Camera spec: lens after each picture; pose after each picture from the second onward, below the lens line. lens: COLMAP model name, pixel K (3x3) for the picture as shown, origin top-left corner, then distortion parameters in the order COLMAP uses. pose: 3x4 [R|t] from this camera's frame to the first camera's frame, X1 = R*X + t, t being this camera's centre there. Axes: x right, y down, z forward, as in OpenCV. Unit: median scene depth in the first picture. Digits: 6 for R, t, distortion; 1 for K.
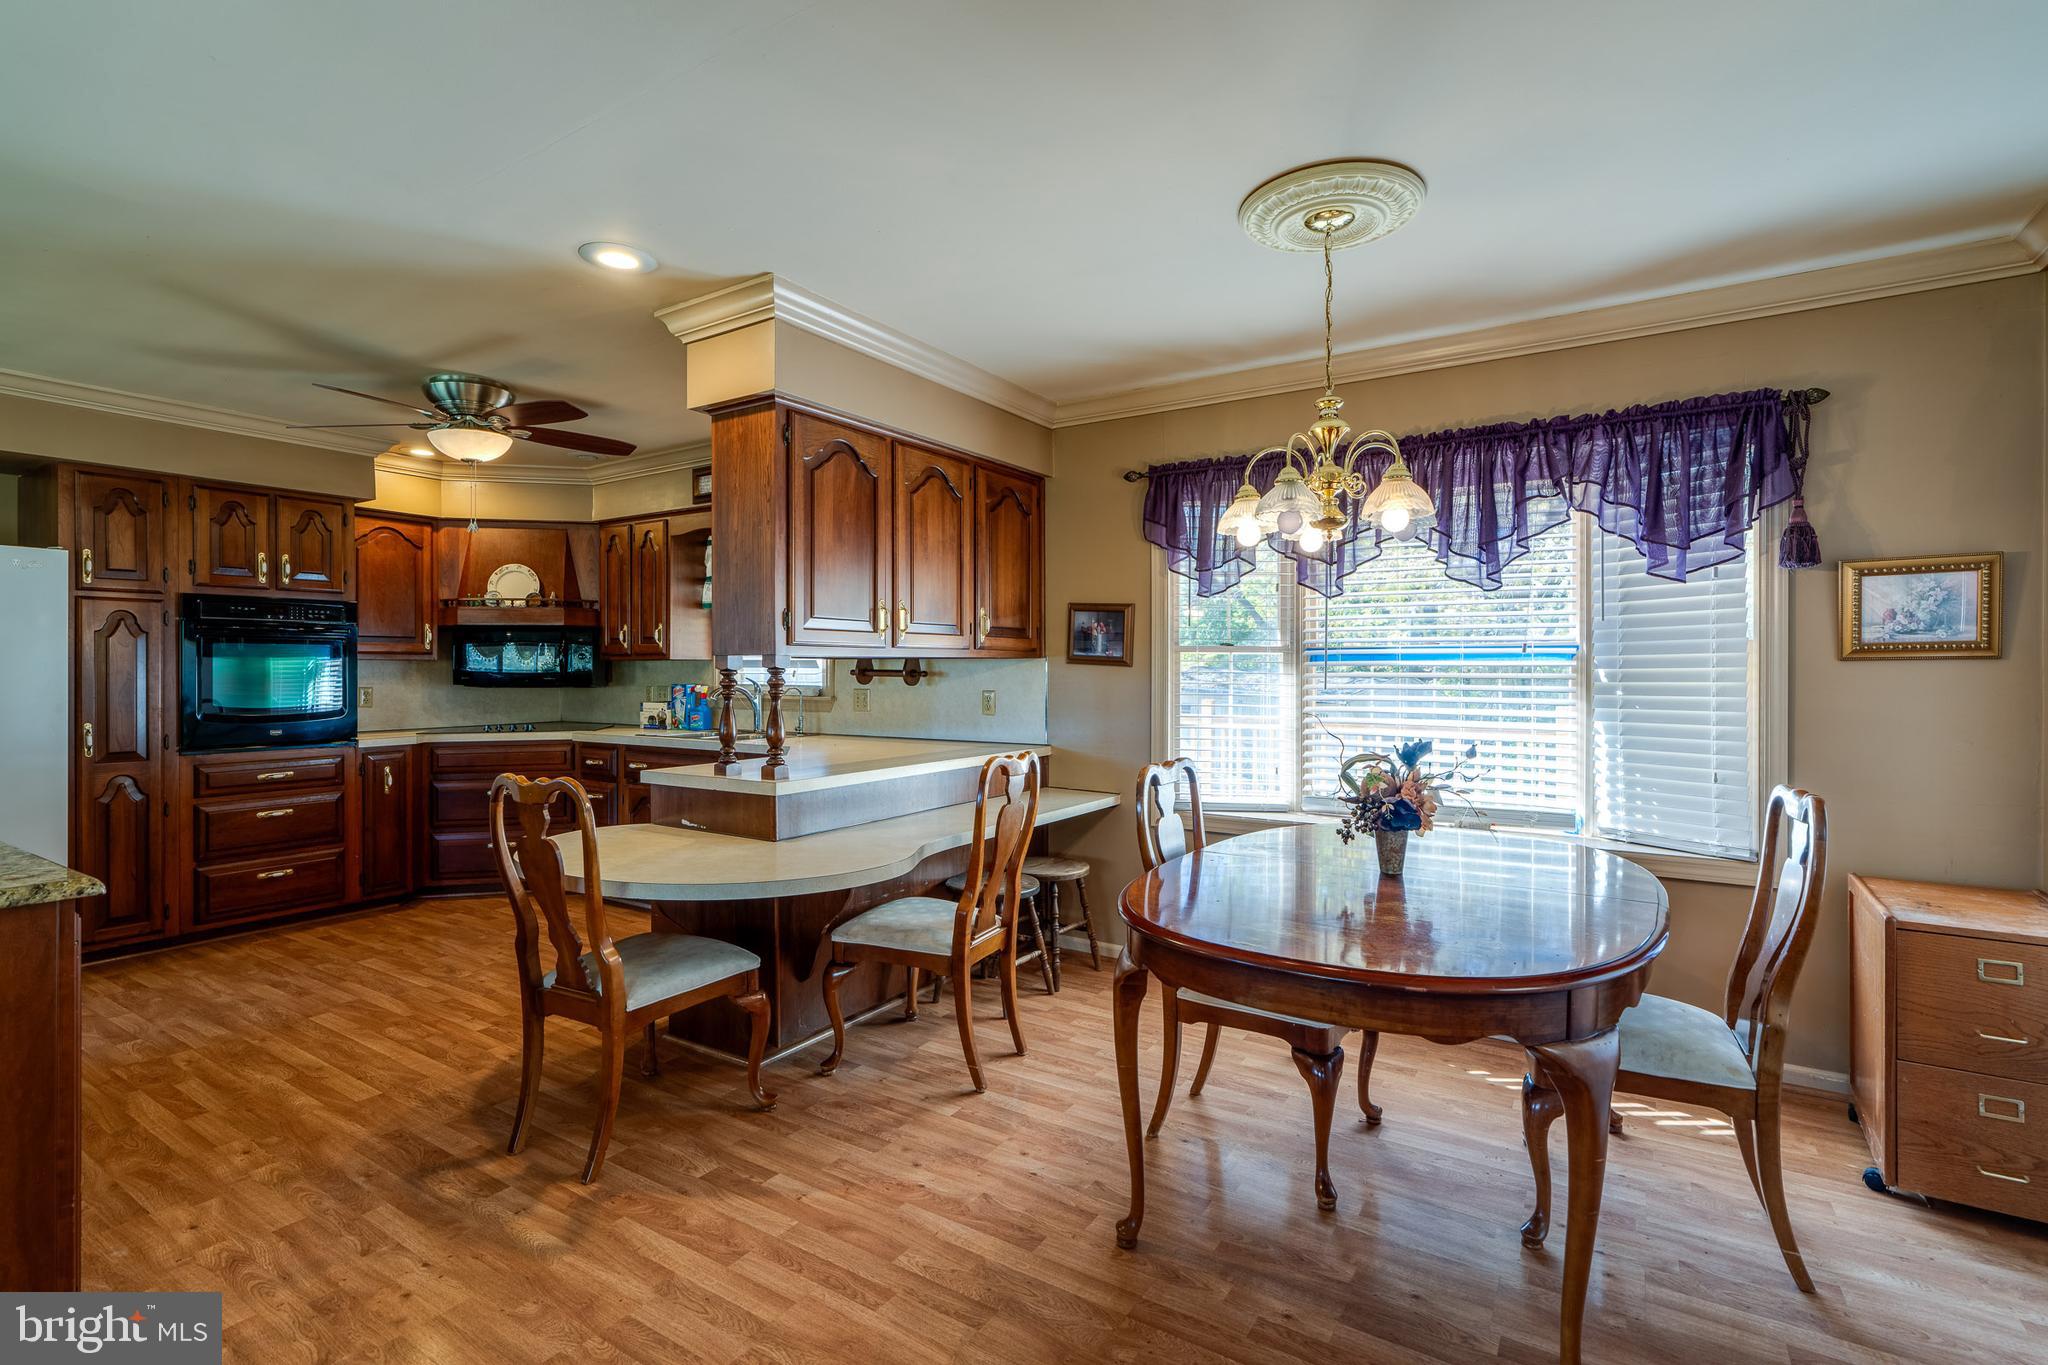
lens RADIAL K [[950.6, 0, 1031.5], [0, 950.6, 668.1], [0, 0, 1]] dist [-0.002050, 0.001106]
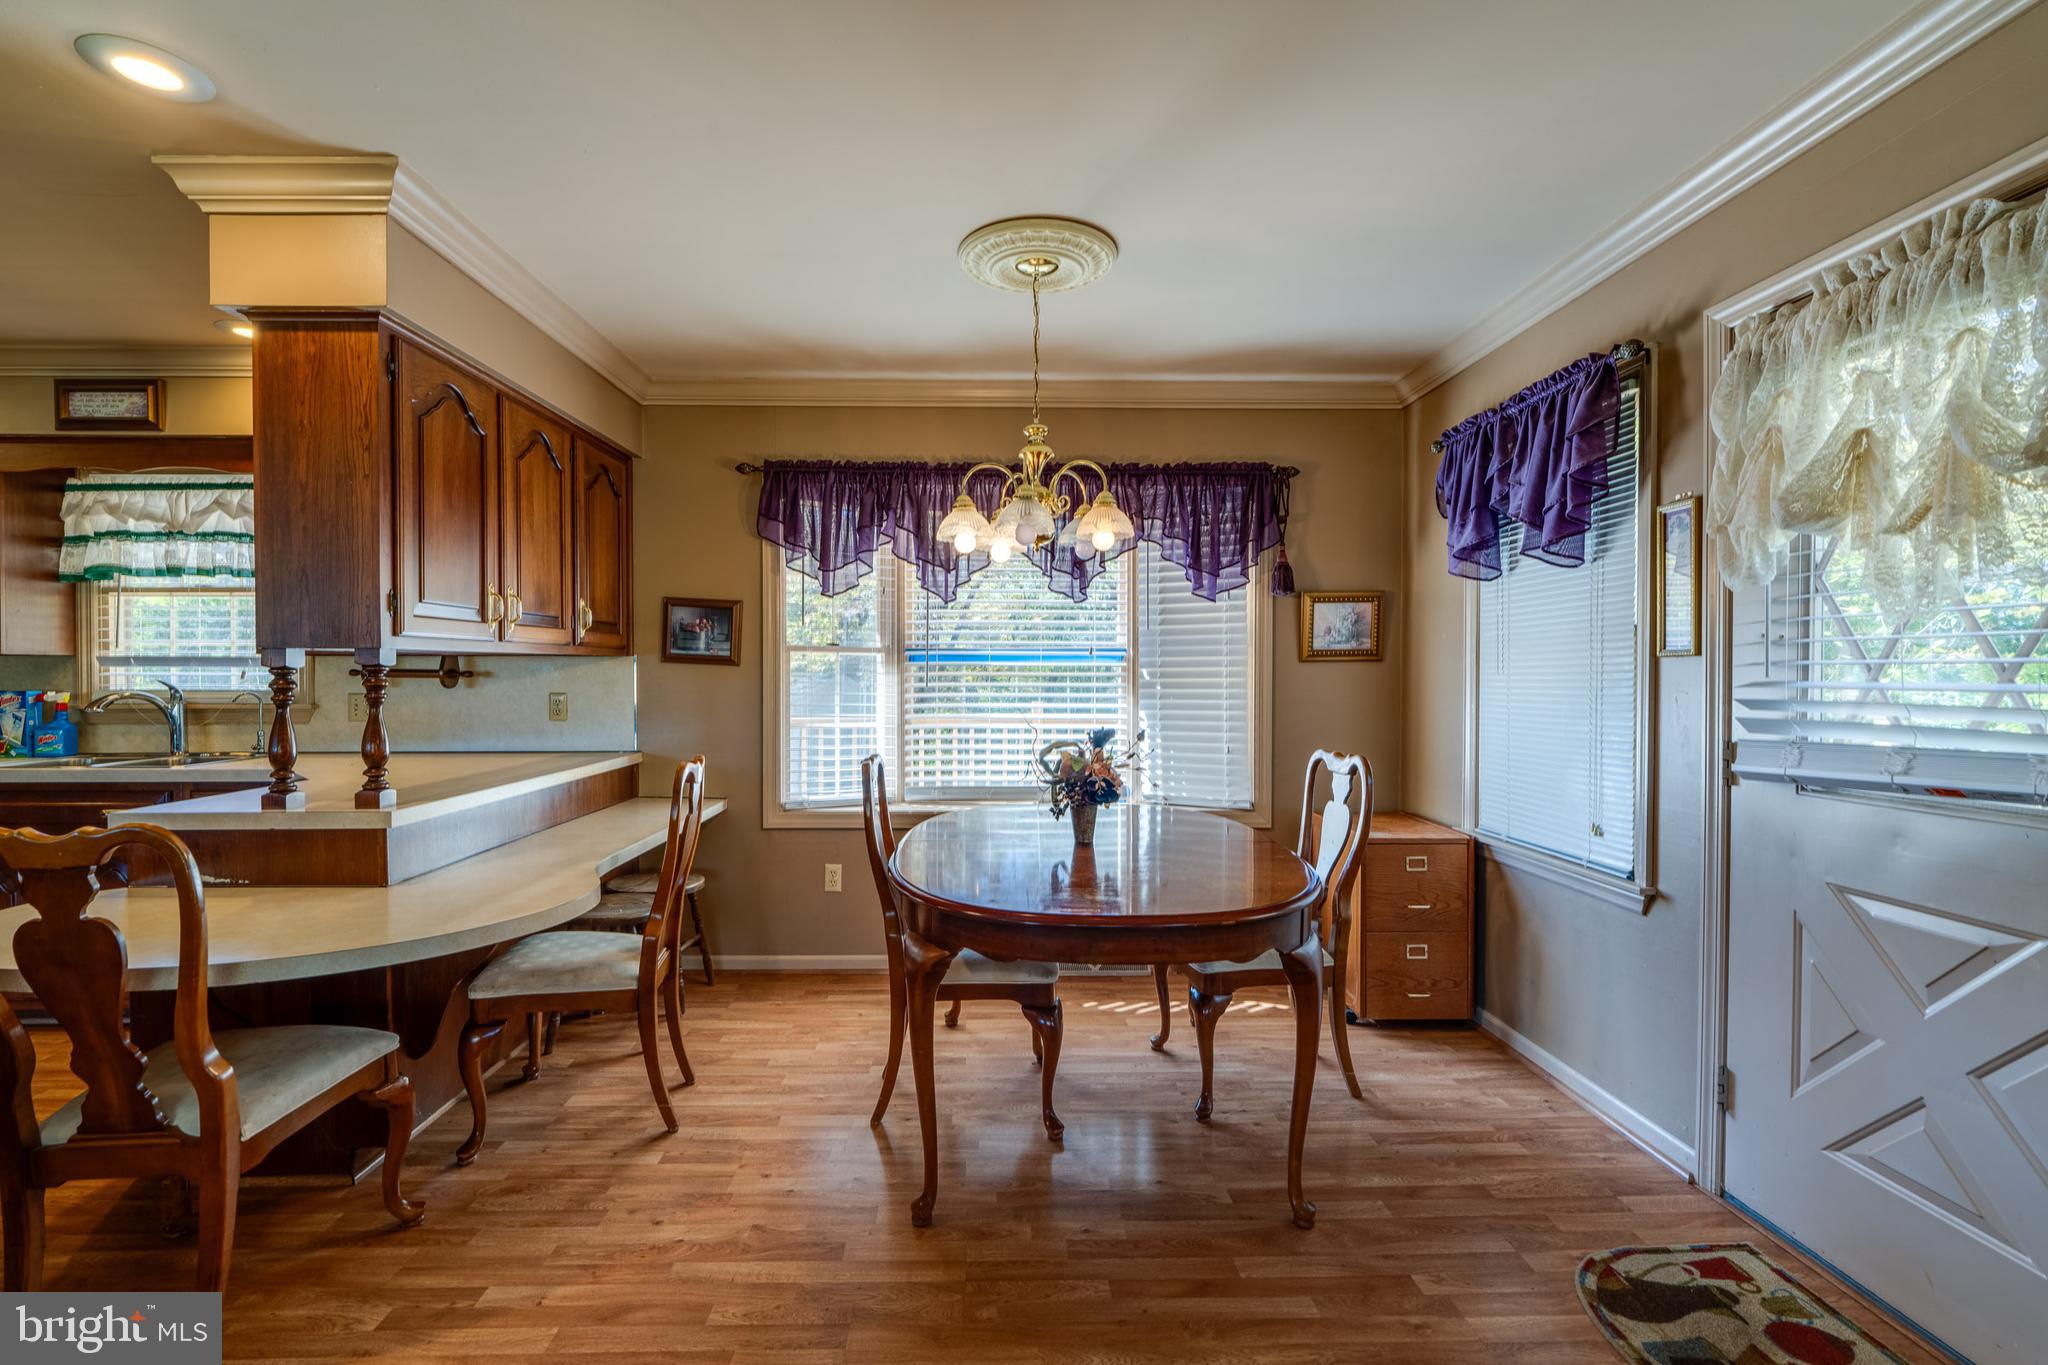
lens RADIAL K [[941.5, 0, 1010.7], [0, 941.5, 684.3], [0, 0, 1]] dist [-0.003065, 0.000782]
pose [[0.831063, -0.008040, 0.556120, -0.207548], [-0.000171, 0.999892, 0.014711, 0.003047], [-0.556178, -0.012321, 0.830972, 0.055762]]
